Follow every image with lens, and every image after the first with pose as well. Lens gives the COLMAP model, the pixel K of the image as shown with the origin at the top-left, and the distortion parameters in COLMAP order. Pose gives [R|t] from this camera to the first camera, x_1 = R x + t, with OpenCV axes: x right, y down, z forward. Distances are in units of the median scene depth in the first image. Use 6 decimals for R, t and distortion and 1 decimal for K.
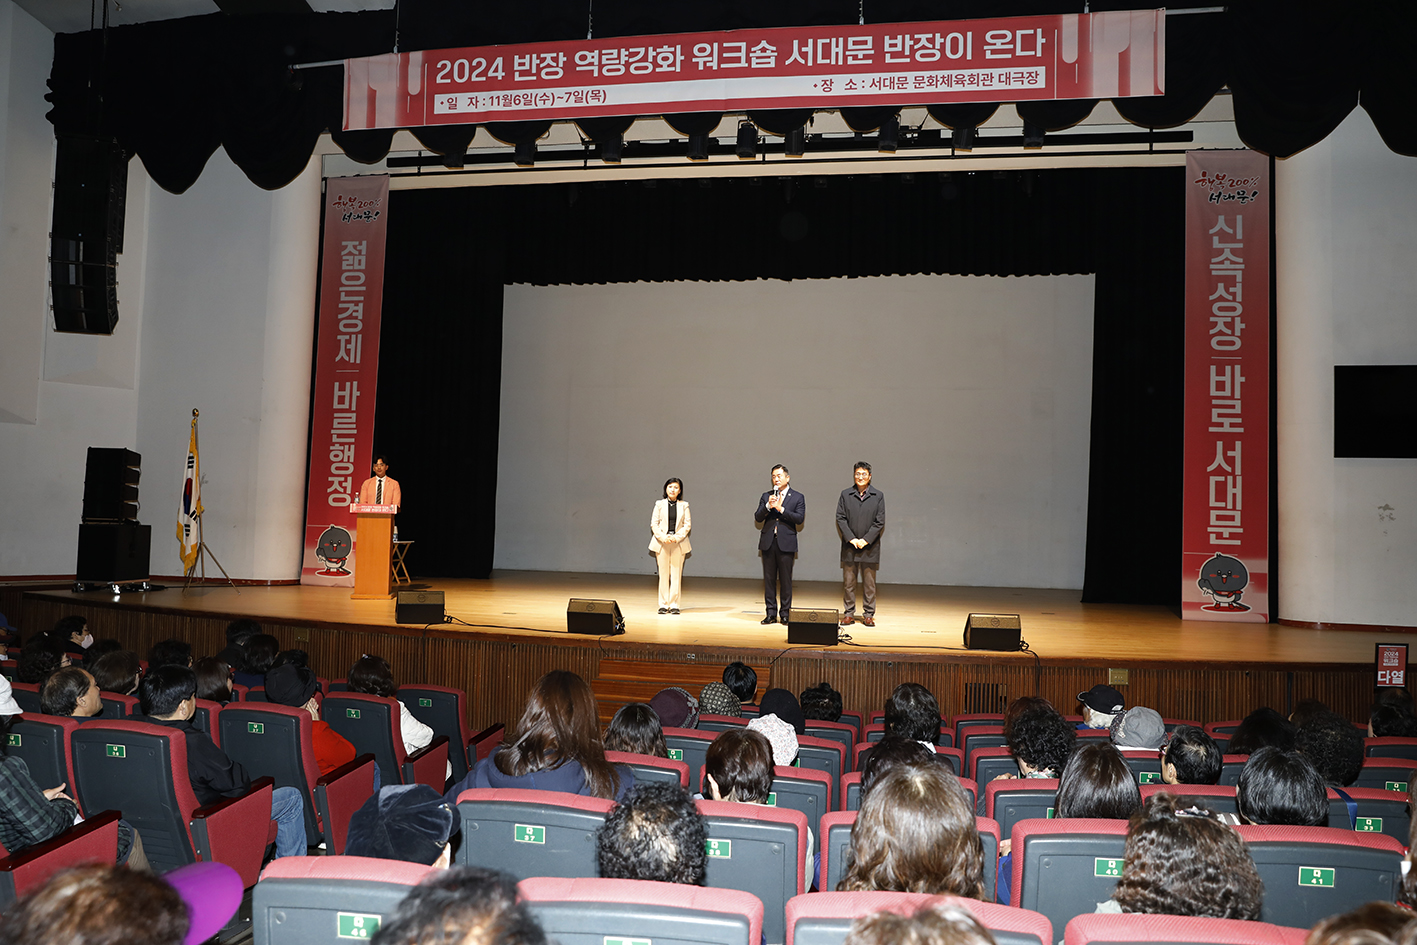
lens RADIAL K [[1123.6, 0, 702.7], [0, 1123.6, 483.5], [0, 0, 1]] dist [-0.040985, 0.011394]
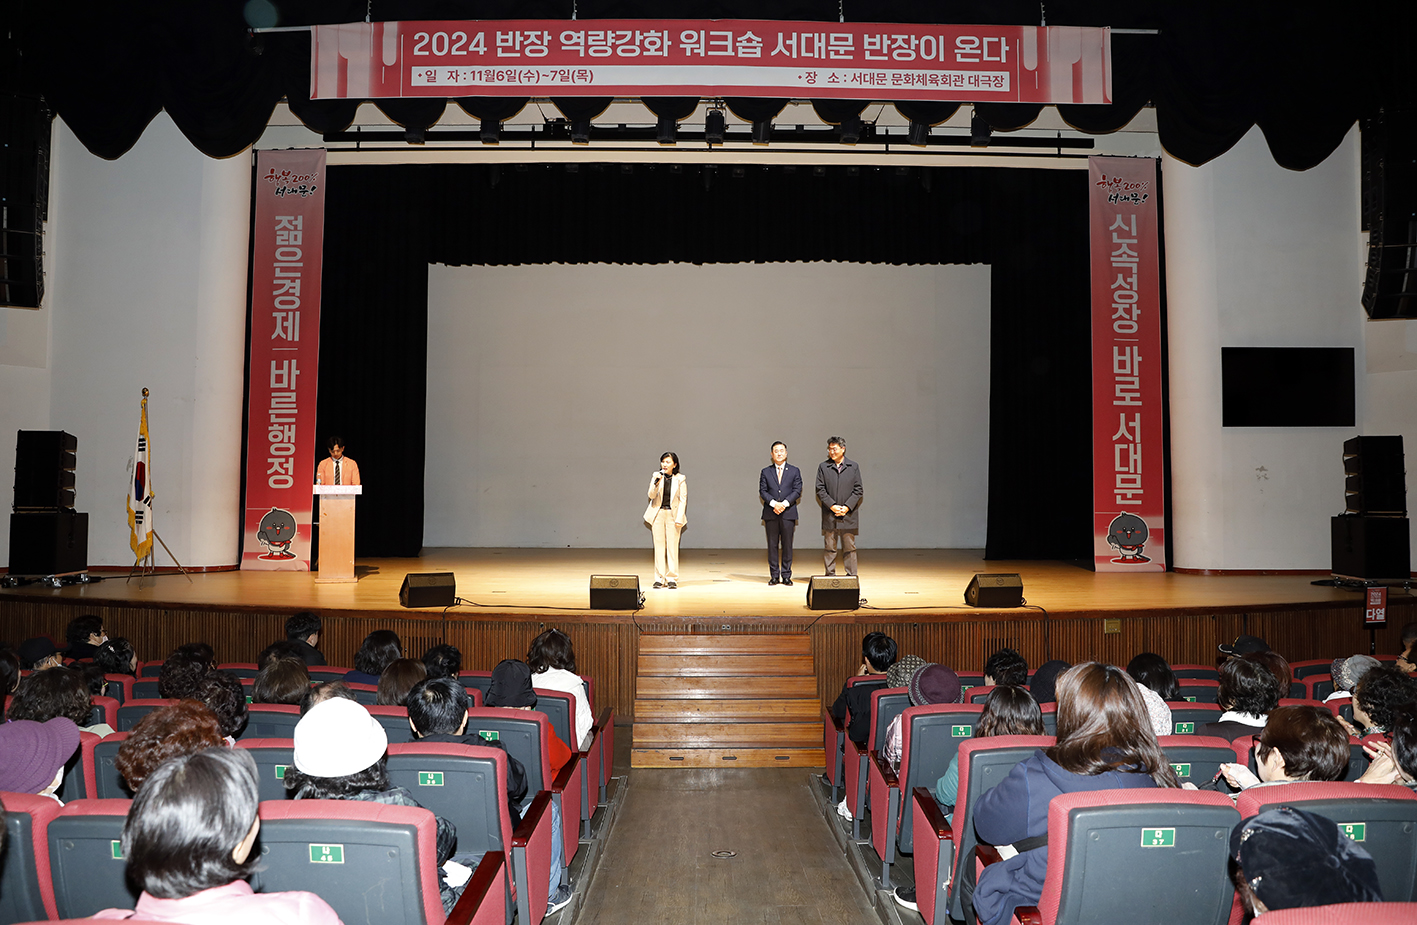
lens RADIAL K [[1040.6, 0, 718.5], [0, 1040.6, 469.9], [0, 0, 1]] dist [-0.070301, 0.032278]
pose [[0.979305, -0.019148, 0.201484, -0.152386], [0.016744, 0.999767, 0.013628, -0.001603], [-0.201698, -0.009972, 0.979397, 0.055367]]
